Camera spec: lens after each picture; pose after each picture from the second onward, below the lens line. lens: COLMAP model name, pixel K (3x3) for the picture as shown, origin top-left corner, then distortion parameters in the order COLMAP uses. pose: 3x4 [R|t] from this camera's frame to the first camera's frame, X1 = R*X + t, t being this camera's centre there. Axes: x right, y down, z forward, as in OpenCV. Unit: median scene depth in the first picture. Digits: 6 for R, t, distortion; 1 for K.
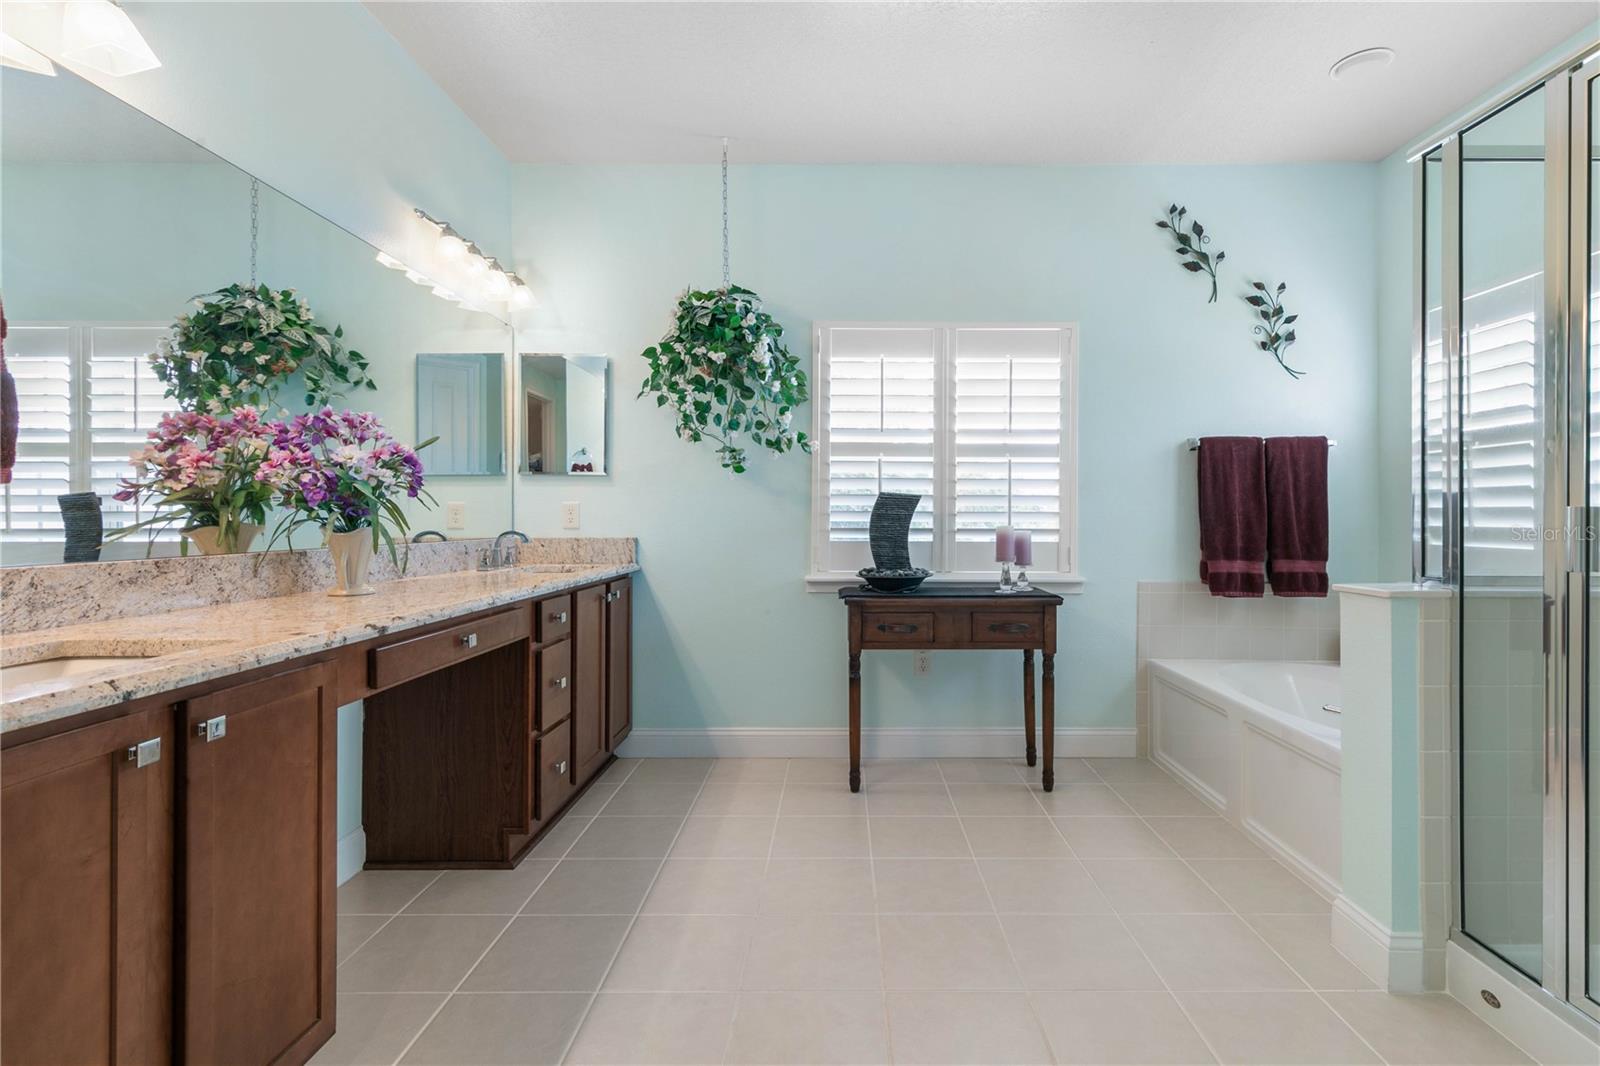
lens RADIAL K [[734.0, 0, 827.5], [0, 734.0, 522.3], [0, 0, 1]] dist [0.015888, -0.002349]
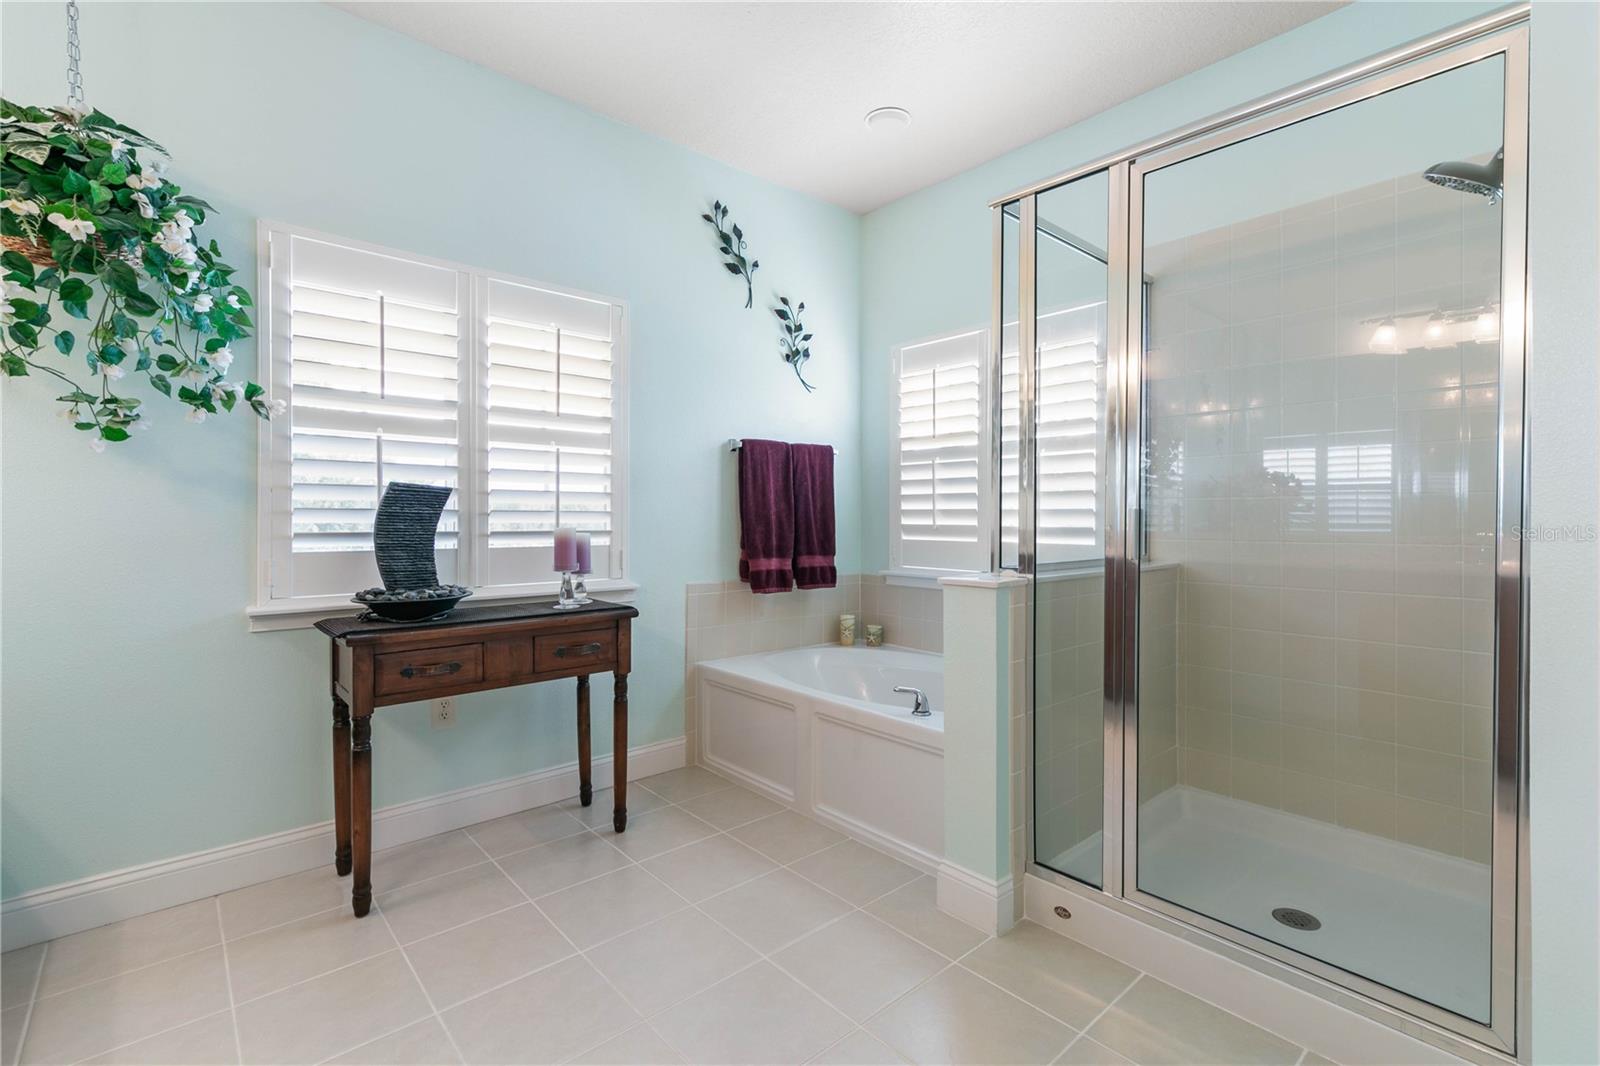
lens RADIAL K [[734.0, 0, 818.3], [0, 734.0, 526.4], [0, 0, 1]] dist [0.015888, -0.002349]
pose [[0.737719, -0.008719, 0.675052, -0.108737], [0.005112, 0.999960, 0.007330, -0.001041], [-0.675089, -0.001957, 0.737734, 0.193372]]
